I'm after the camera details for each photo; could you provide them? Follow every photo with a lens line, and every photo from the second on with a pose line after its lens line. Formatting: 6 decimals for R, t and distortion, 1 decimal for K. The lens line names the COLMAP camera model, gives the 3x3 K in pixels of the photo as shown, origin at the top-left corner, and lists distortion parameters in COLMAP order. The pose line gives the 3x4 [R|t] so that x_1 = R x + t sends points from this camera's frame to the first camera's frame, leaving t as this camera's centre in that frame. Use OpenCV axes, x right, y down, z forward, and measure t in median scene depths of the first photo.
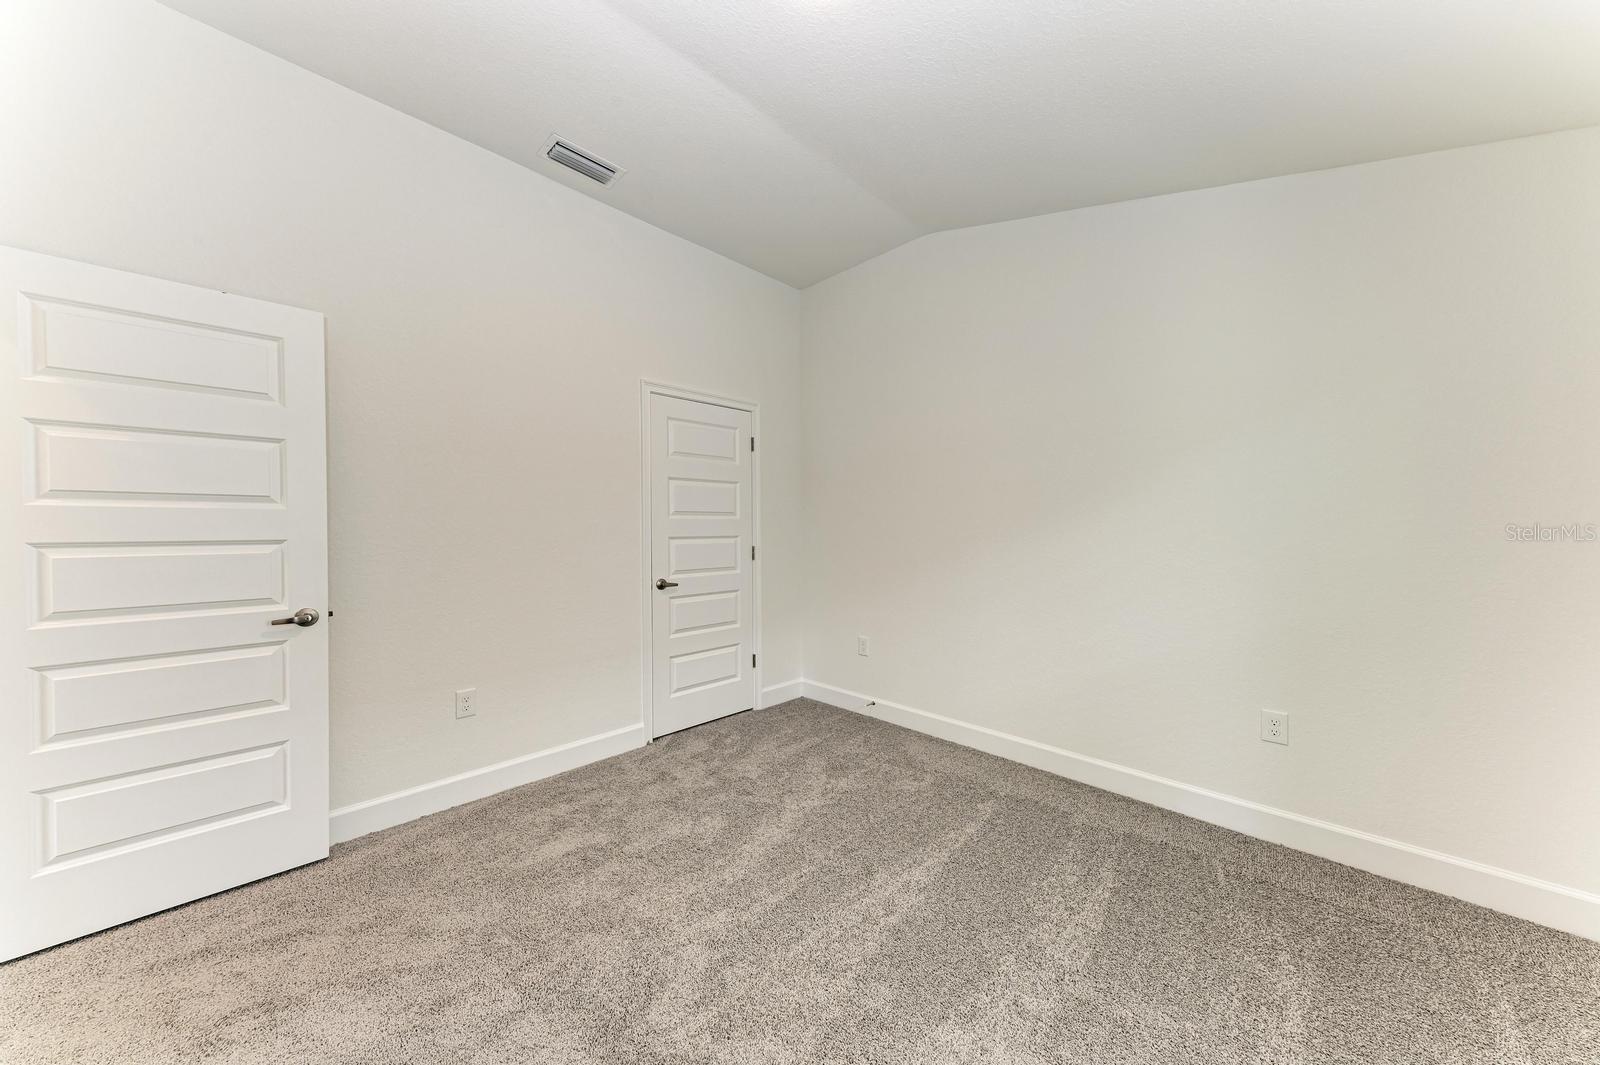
lens RADIAL K [[541.7, 0, 801.3], [0, 541.7, 531.4], [0, 0, 1]] dist [0.021877, -0.005446]
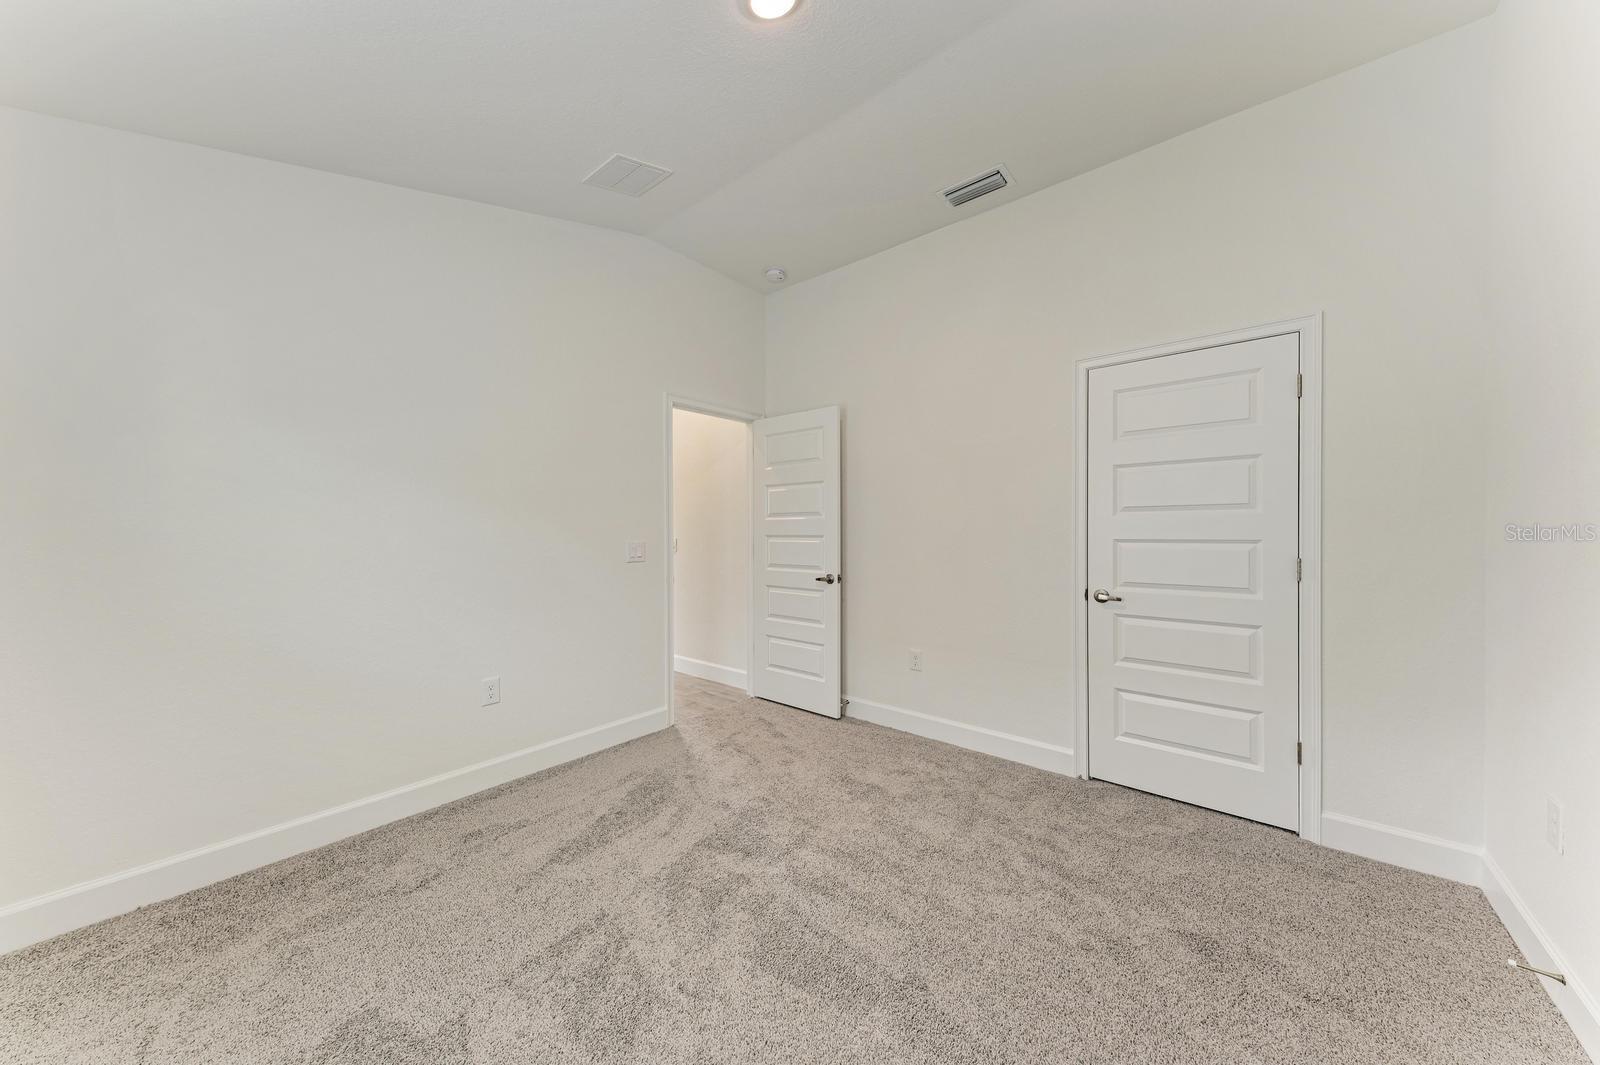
lens RADIAL K [[540.5, 0, 814.0], [0, 540.5, 538.9], [0, 0, 1]] dist [0.013754, 0.000029]
pose [[0.097974, 0.011000, -0.995128, 0.528486], [-0.010220, 0.999897, 0.010046, 0.006155], [0.995136, 0.009186, 0.098076, 0.486262]]
